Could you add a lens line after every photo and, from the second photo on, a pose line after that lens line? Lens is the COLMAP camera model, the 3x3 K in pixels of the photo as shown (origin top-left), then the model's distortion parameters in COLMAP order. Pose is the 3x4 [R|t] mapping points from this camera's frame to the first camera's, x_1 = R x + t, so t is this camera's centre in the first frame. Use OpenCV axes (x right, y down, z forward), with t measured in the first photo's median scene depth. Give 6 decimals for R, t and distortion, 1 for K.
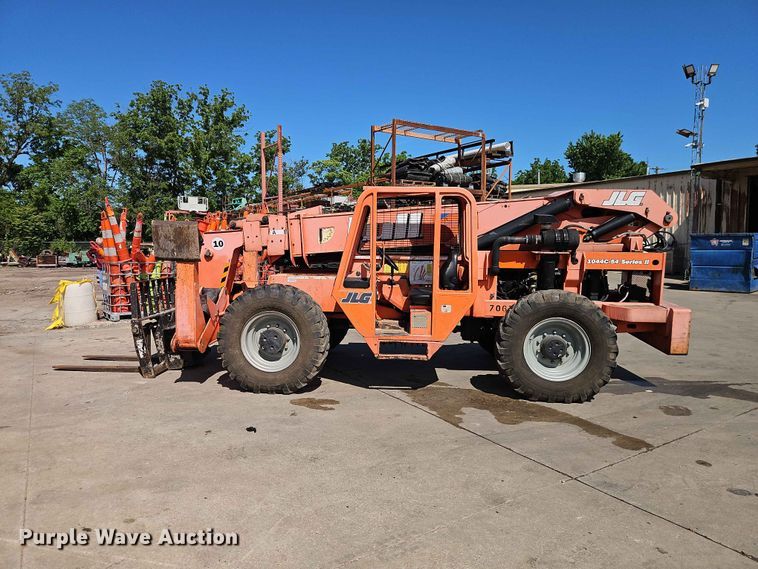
lens RADIAL K [[508.7, 0, 382.8], [0, 508.7, 287.9], [0, 0, 1]] dist [0.060060, -0.038997]
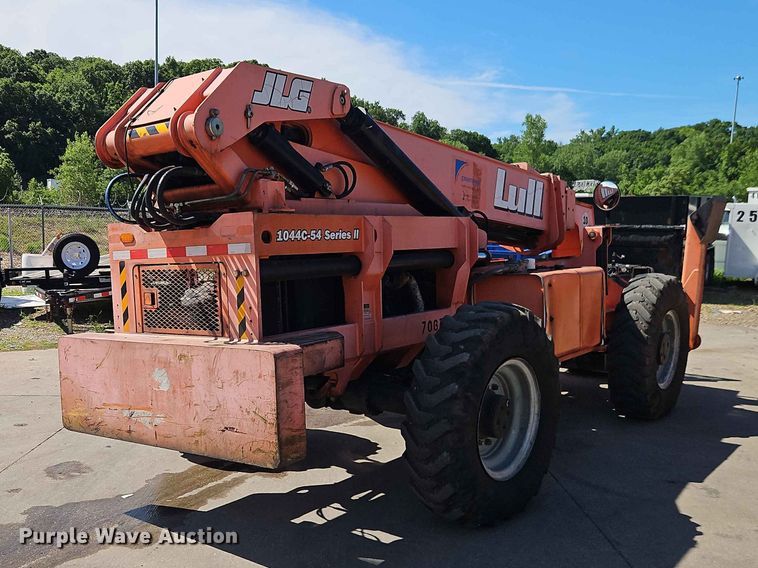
lens RADIAL K [[771.8, 0, 294.4], [0, 771.8, 337.8], [0, 0, 1]] dist [0.104802, -0.153500]
pose [[-0.604193, 0.100044, -0.790533, 1.000444], [-0.083643, 0.978644, 0.187777, -0.112240], [0.792436, 0.179576, -0.582921, 1.537160]]
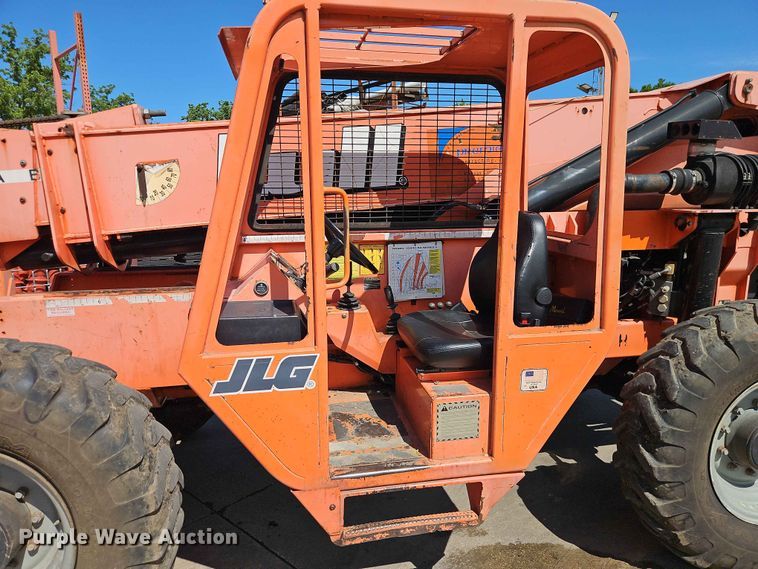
lens RADIAL K [[508.7, 0, 382.8], [0, 508.7, 287.9], [0, 0, 1]] dist [0.060060, -0.038997]
pose [[0.969507, -0.062326, 0.237006, -0.047770], [0.050414, 0.997157, 0.055999, -0.041534], [-0.239822, -0.042343, 0.969893, 0.622019]]
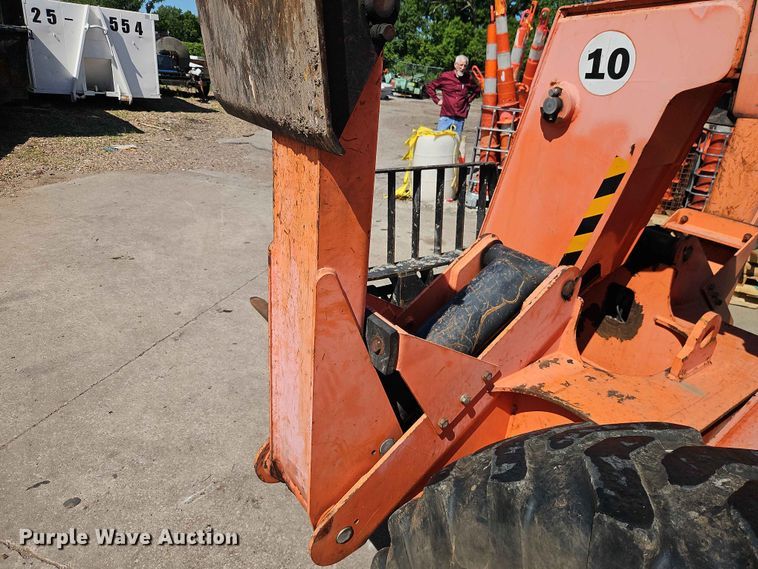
lens RADIAL K [[514.7, 0, 368.9], [0, 514.7, 281.5], [0, 0, 1]] dist [0.065096, -0.053229]
pose [[0.618316, 0.343729, -0.706778, -0.207475], [-0.142533, 0.933420, 0.329259, -0.062966], [0.772897, -0.102847, 0.626142, 0.833001]]
